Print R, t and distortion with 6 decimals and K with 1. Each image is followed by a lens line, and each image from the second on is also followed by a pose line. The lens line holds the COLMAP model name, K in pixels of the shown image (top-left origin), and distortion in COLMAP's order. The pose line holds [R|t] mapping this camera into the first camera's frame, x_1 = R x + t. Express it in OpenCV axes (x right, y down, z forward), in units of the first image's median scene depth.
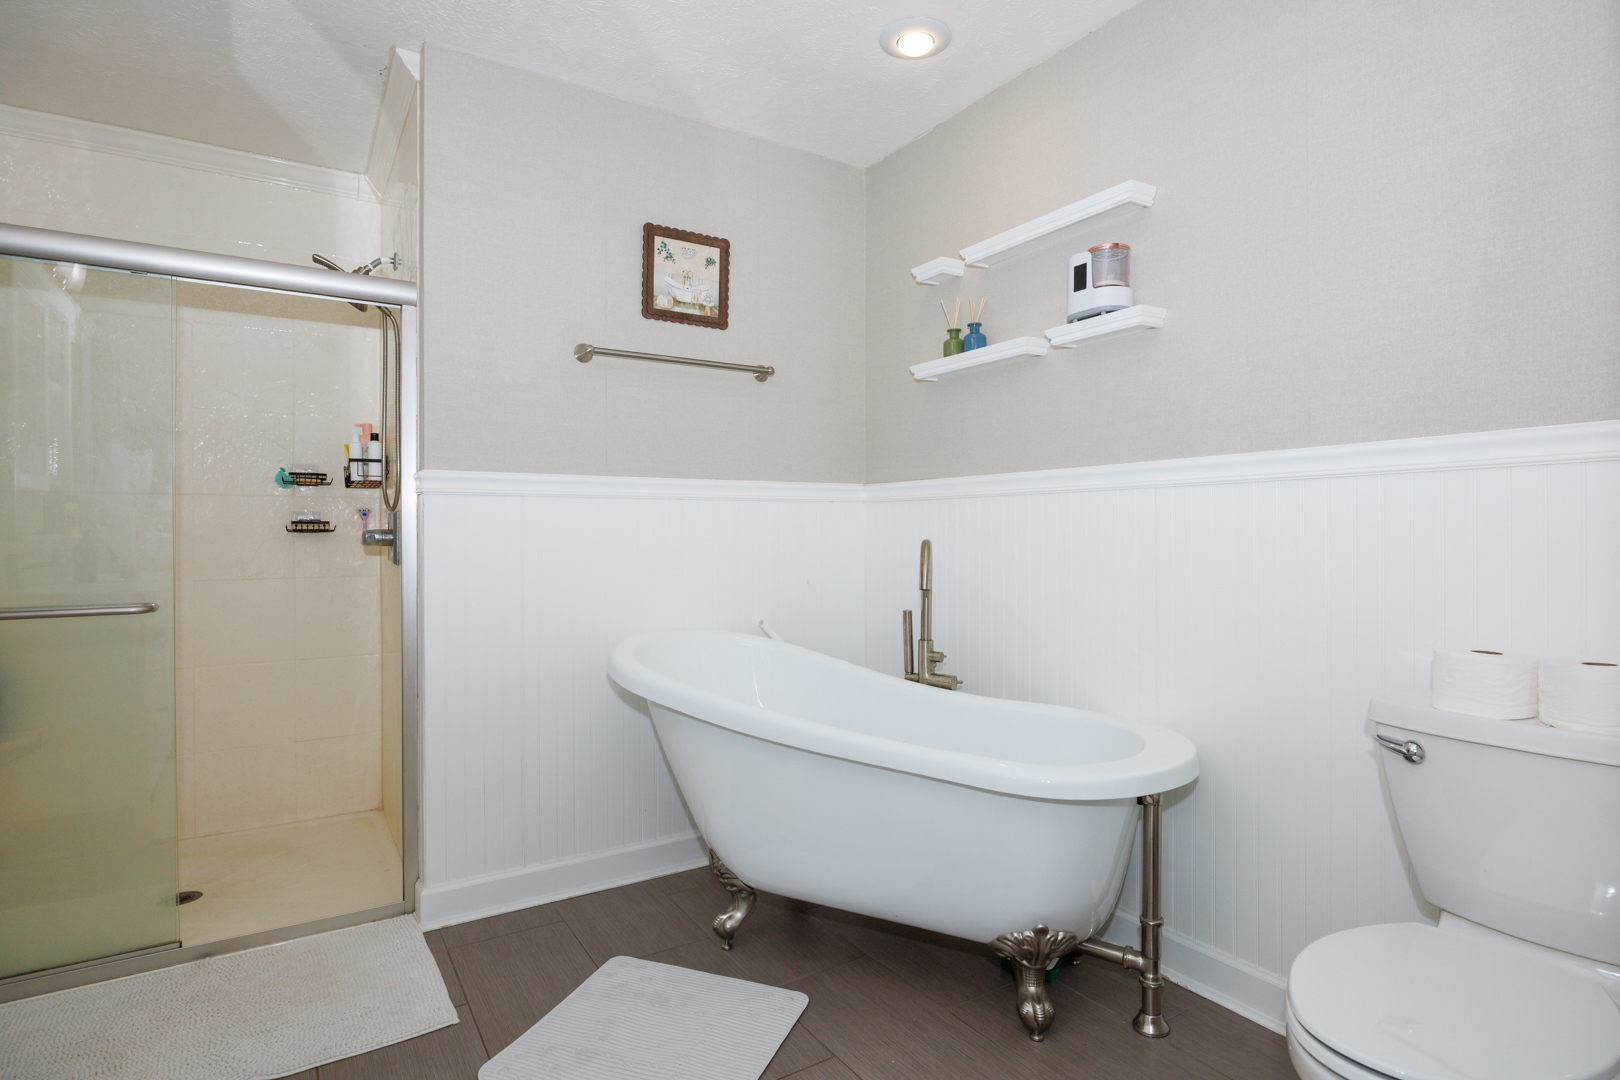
lens RADIAL K [[838.5, 0, 811.3], [0, 838.5, 536.8], [0, 0, 1]] dist [-0.009812, -0.002113]
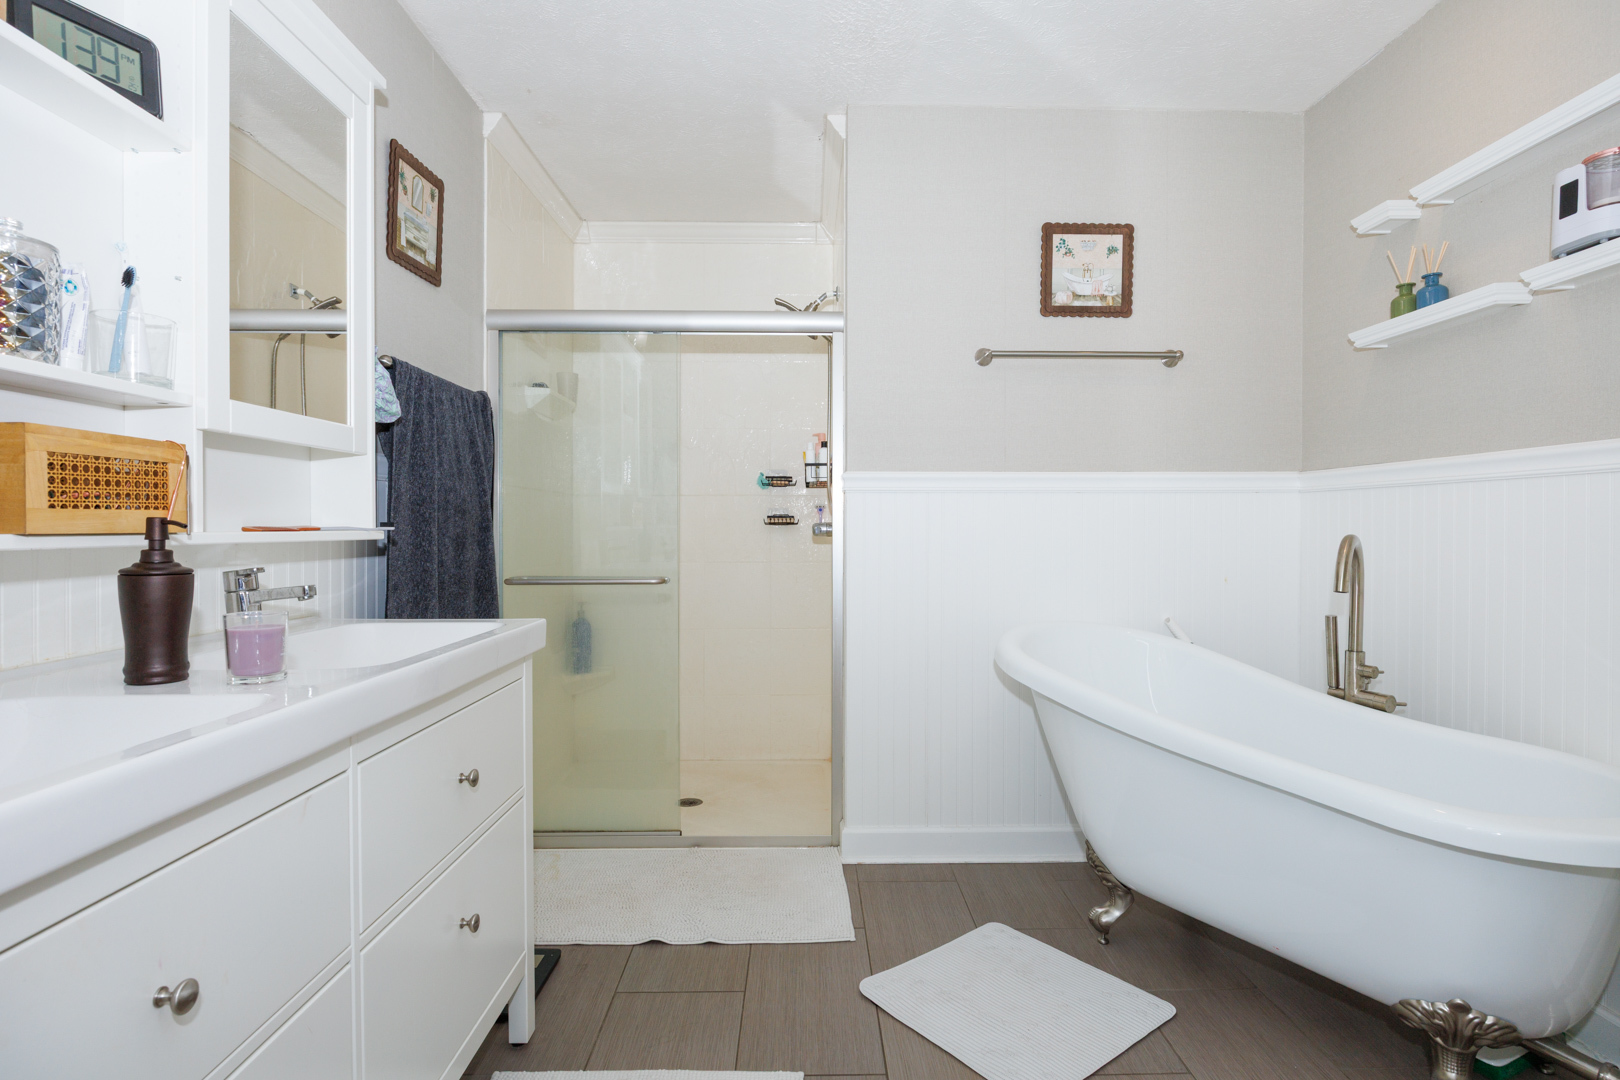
lens RADIAL K [[838.5, 0, 802.7], [0, 838.5, 540.5], [0, 0, 1]] dist [-0.009812, -0.002113]
pose [[0.845906, 0.011718, -0.533203, 0.110309], [-0.005579, 0.999898, 0.013124, 0.001034], [0.533302, -0.008126, 0.845886, -0.027956]]
